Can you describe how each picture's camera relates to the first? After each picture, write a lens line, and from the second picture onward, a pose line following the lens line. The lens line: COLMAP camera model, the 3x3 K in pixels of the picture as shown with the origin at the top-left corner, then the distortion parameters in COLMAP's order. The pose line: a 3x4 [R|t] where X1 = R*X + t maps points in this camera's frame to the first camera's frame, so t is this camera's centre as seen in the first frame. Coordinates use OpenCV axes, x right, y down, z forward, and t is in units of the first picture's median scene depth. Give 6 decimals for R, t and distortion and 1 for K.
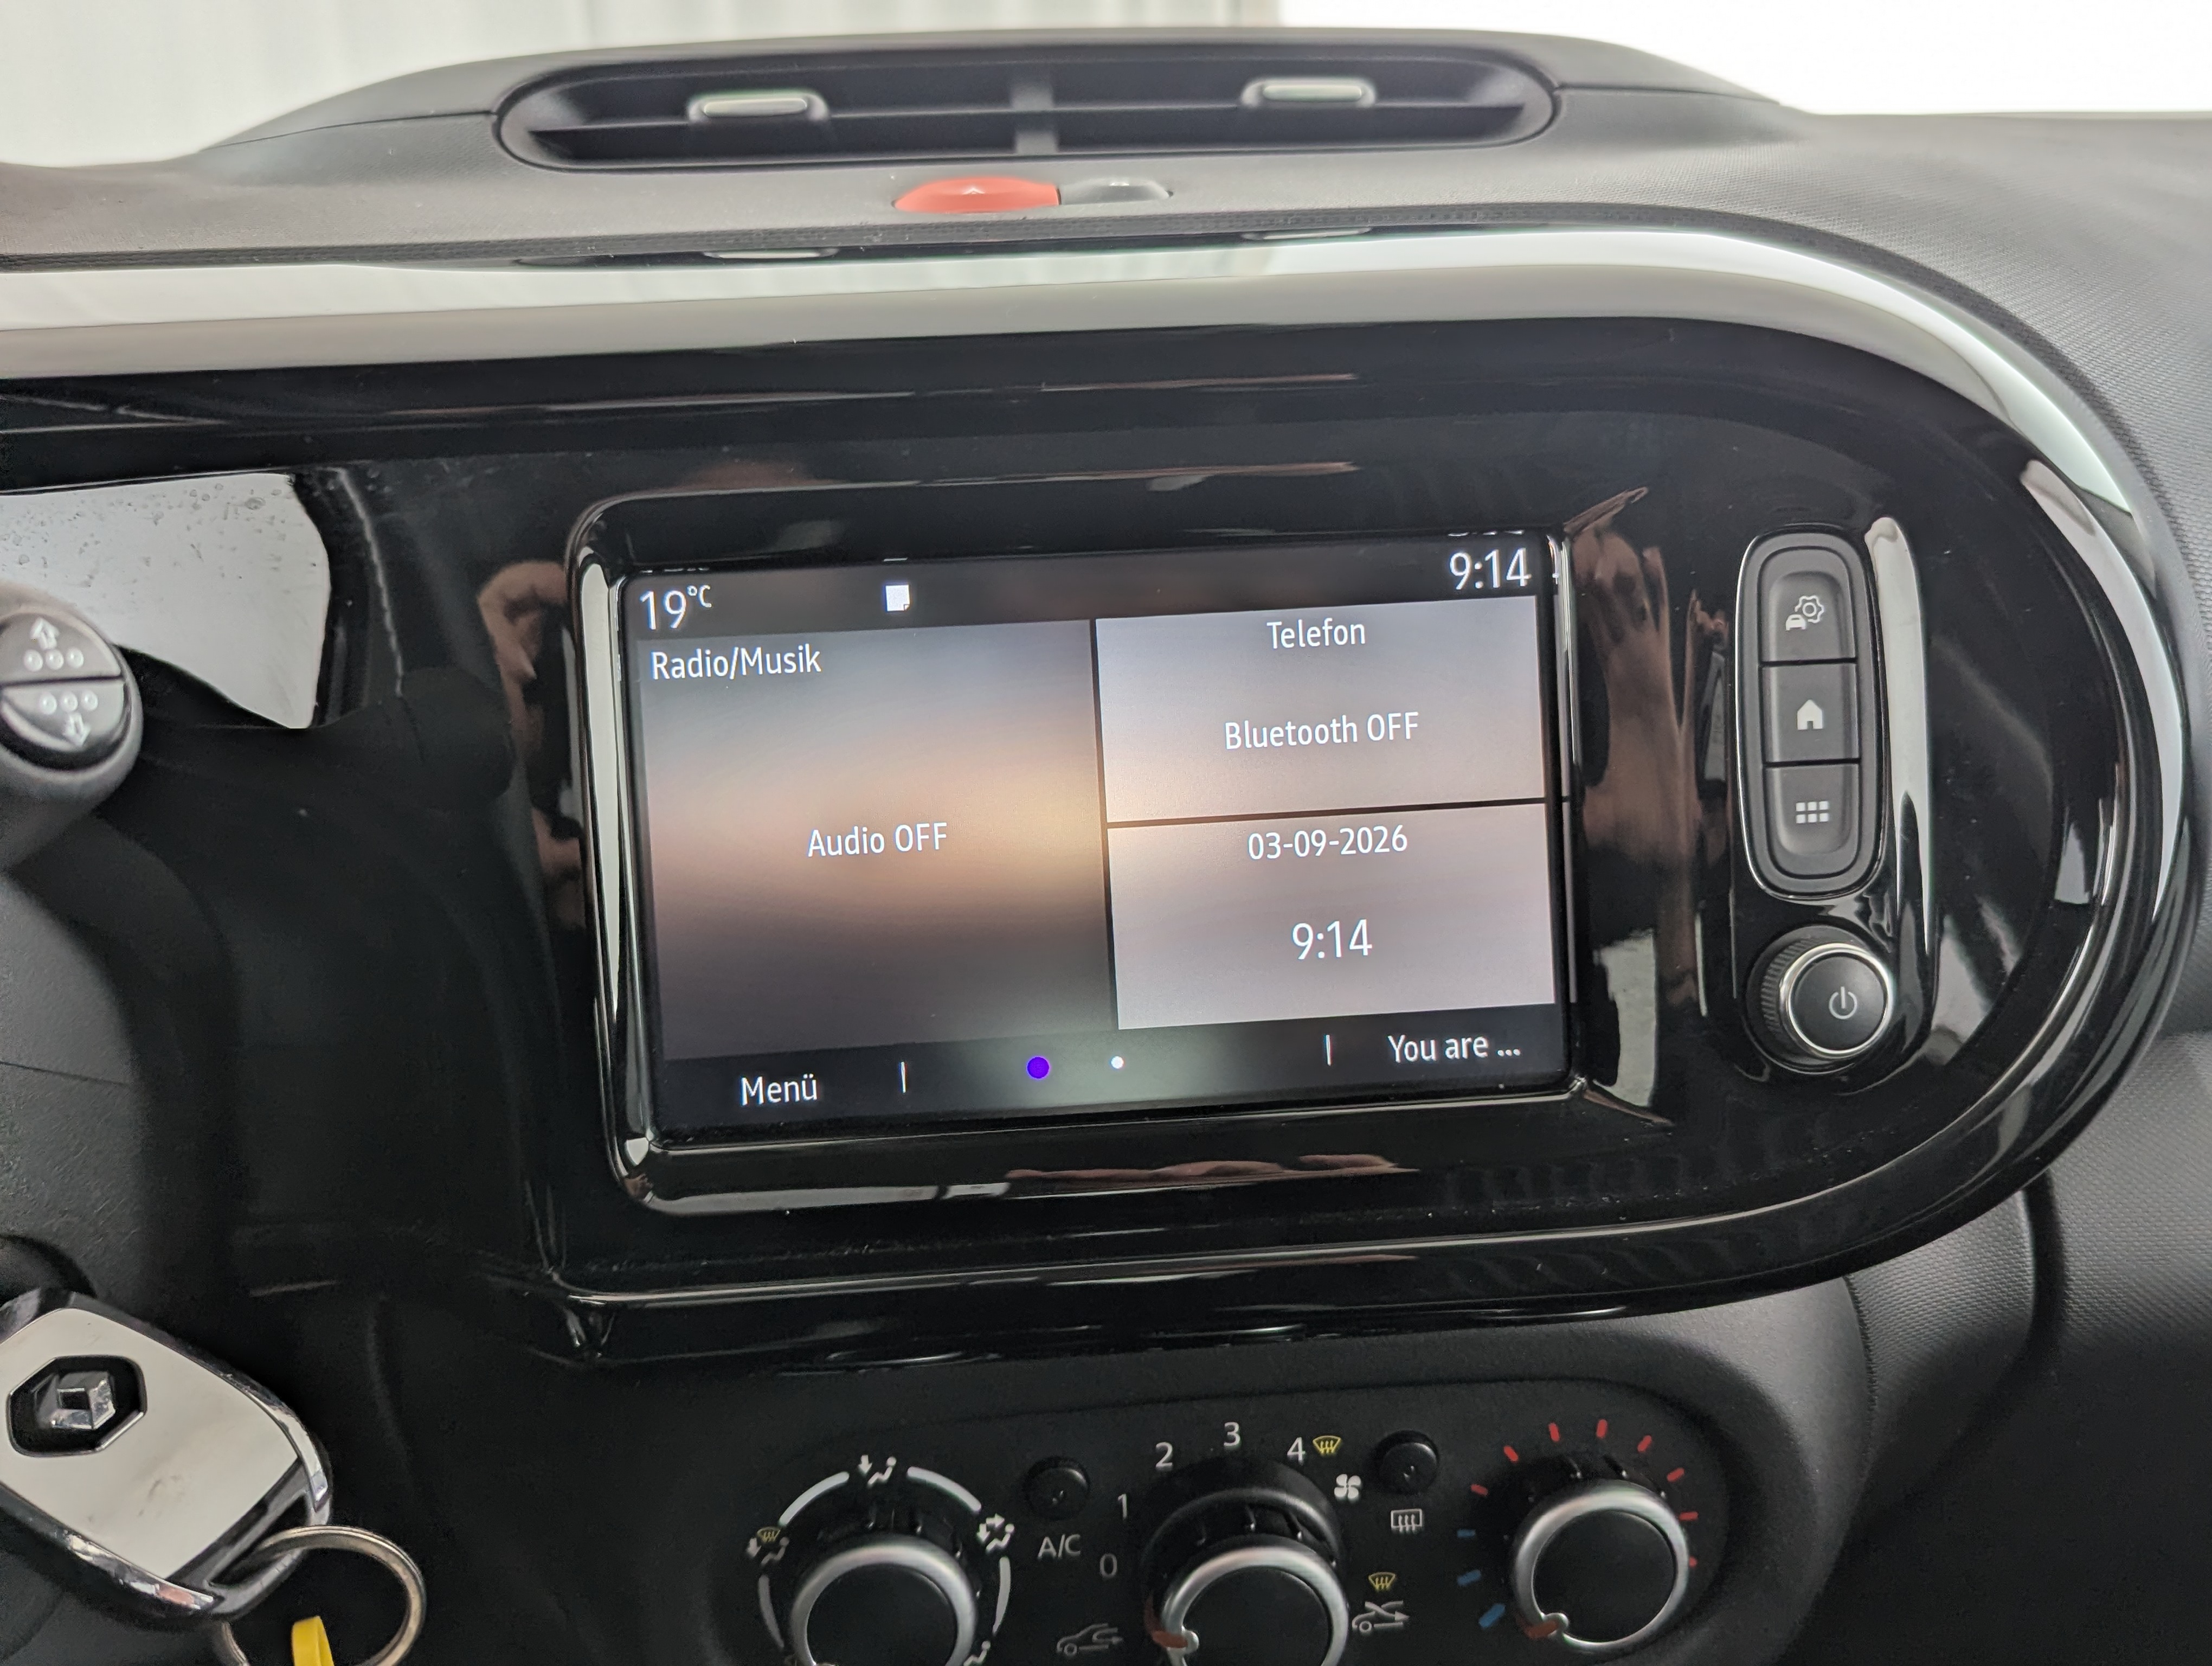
lens RADIAL K [[1931.6, 0, 1102.0], [0, 1931.6, 843.7], [0, 0, 1]] dist [0.045891, -0.017226]
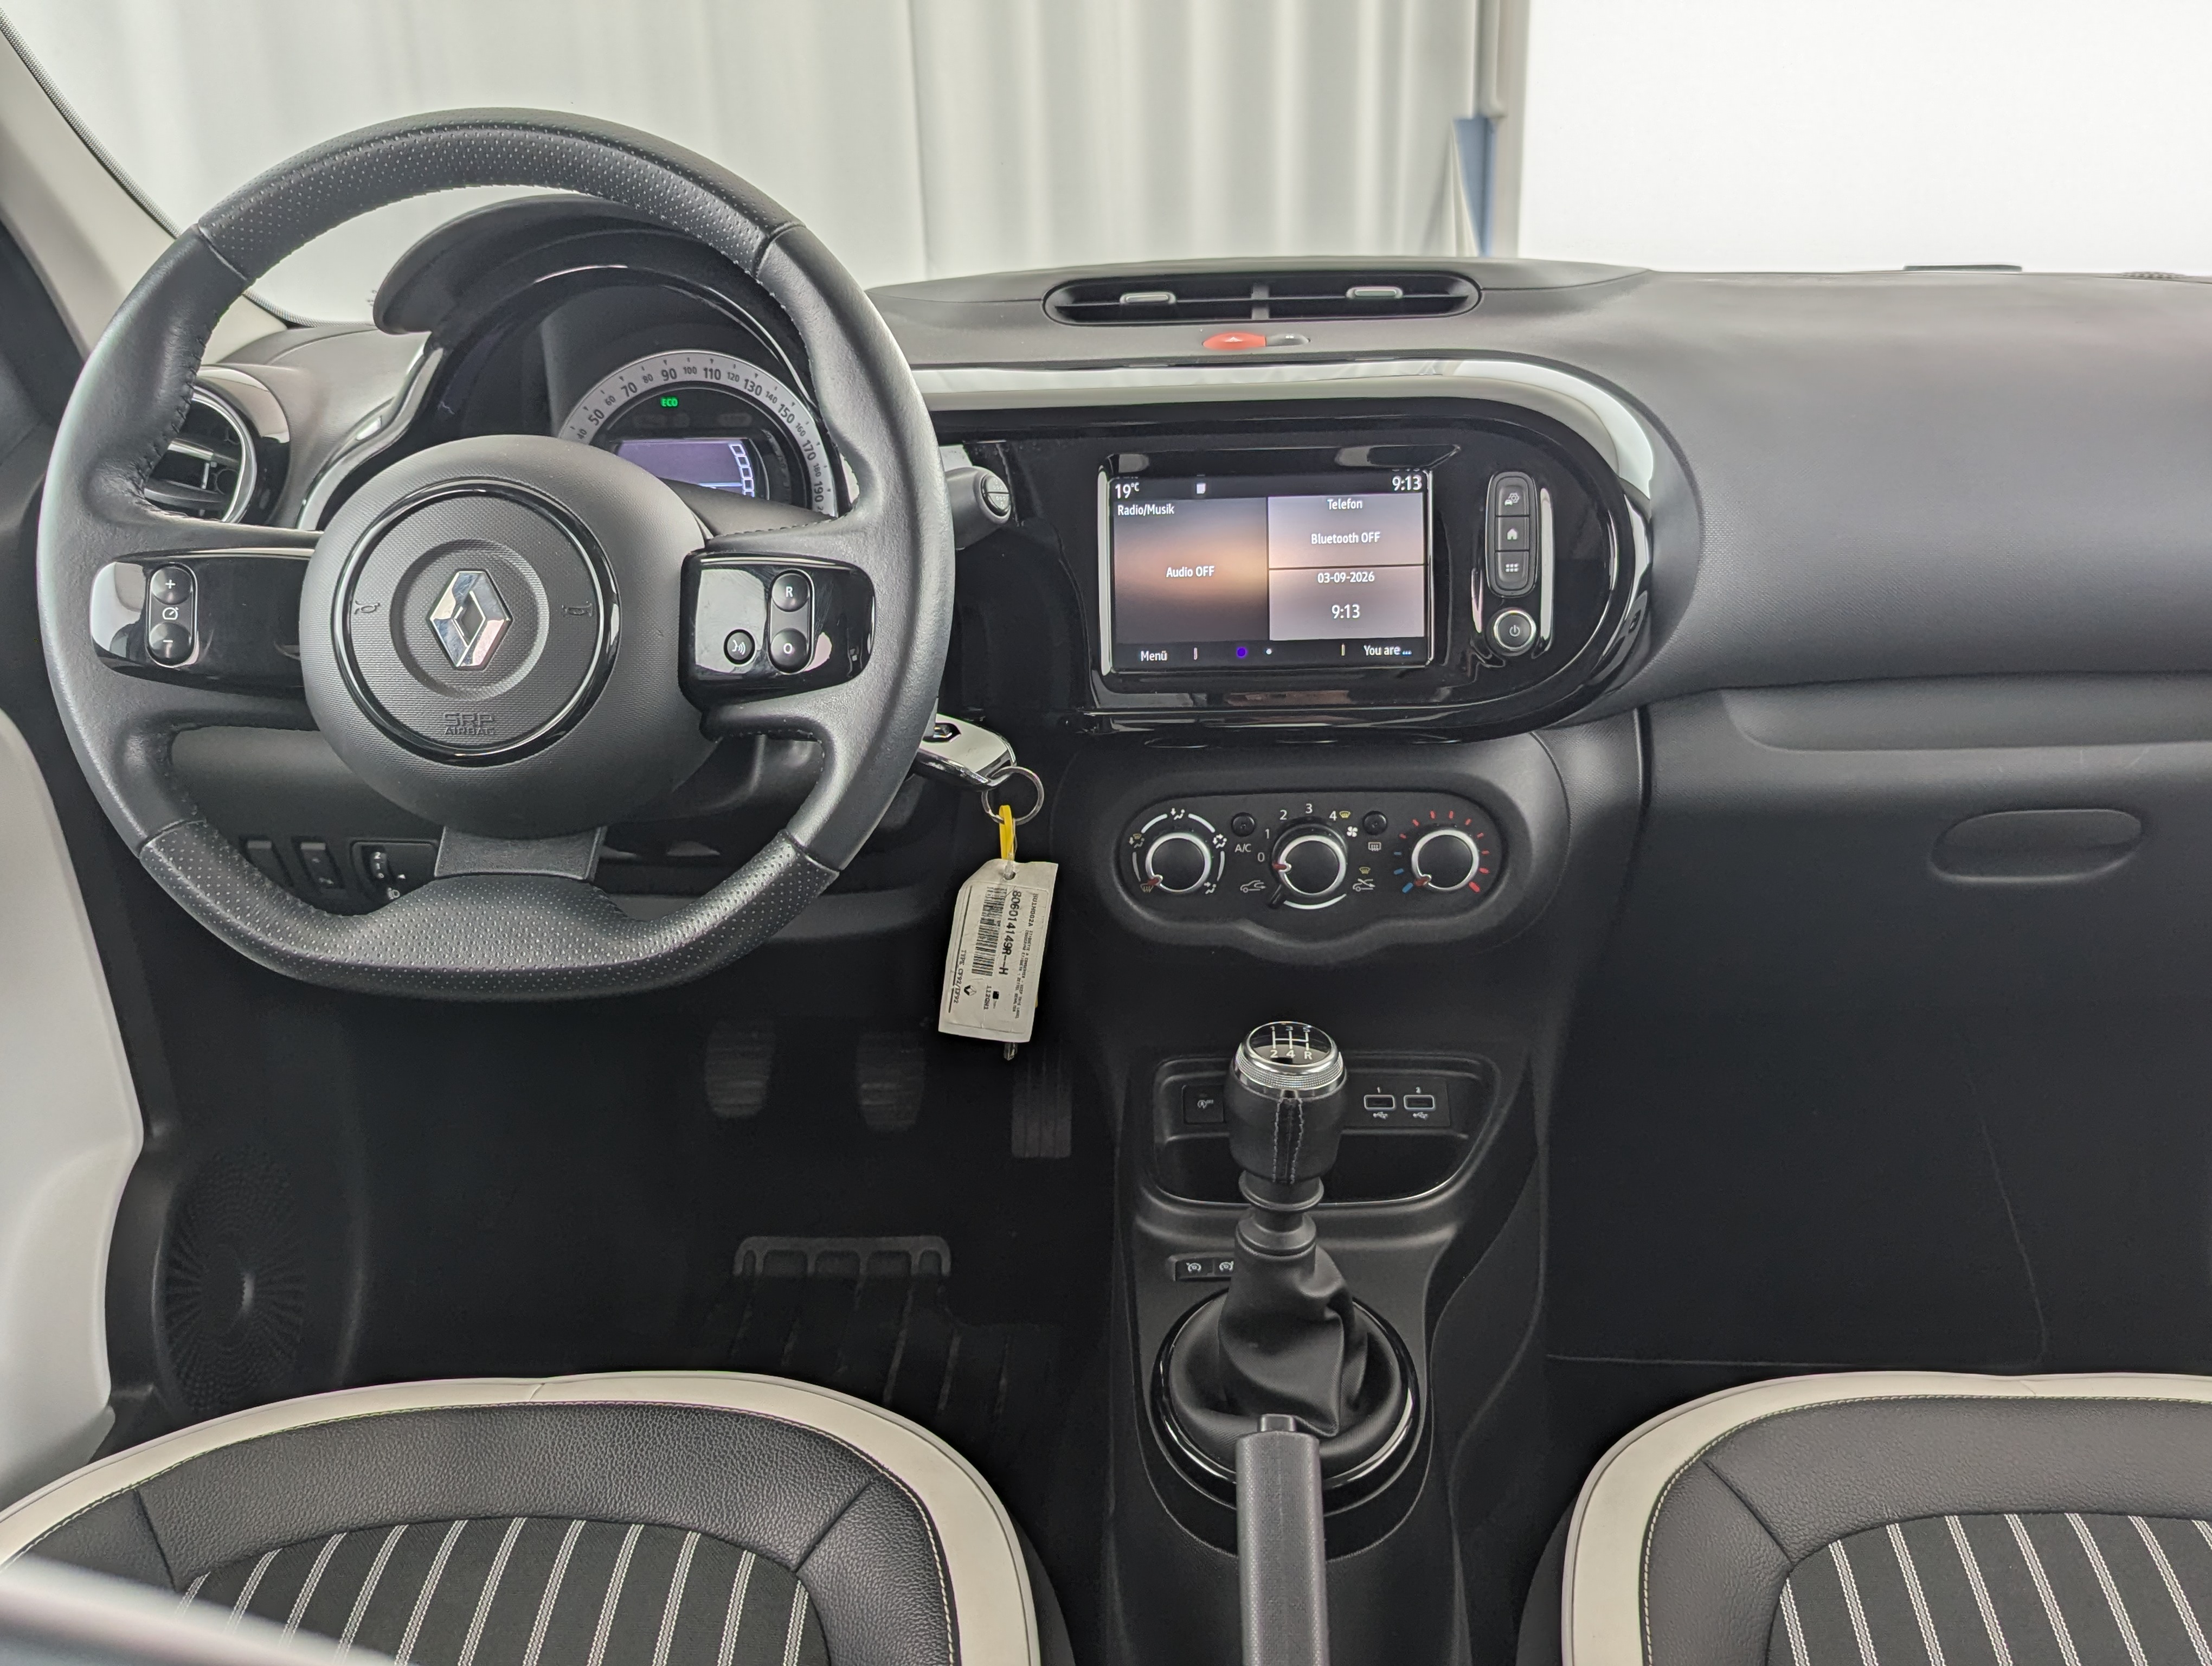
lens RADIAL K [[1931.6, 0, 1084.7], [0, 1931.6, 853.2], [0, 0, 1]] dist [0.045891, -0.017226]
pose [[0.990461, 0.043461, -0.130760, 0.124484], [-0.042057, 0.999024, 0.013478, 0.383377], [0.131219, -0.007850, 0.991322, -1.892371]]
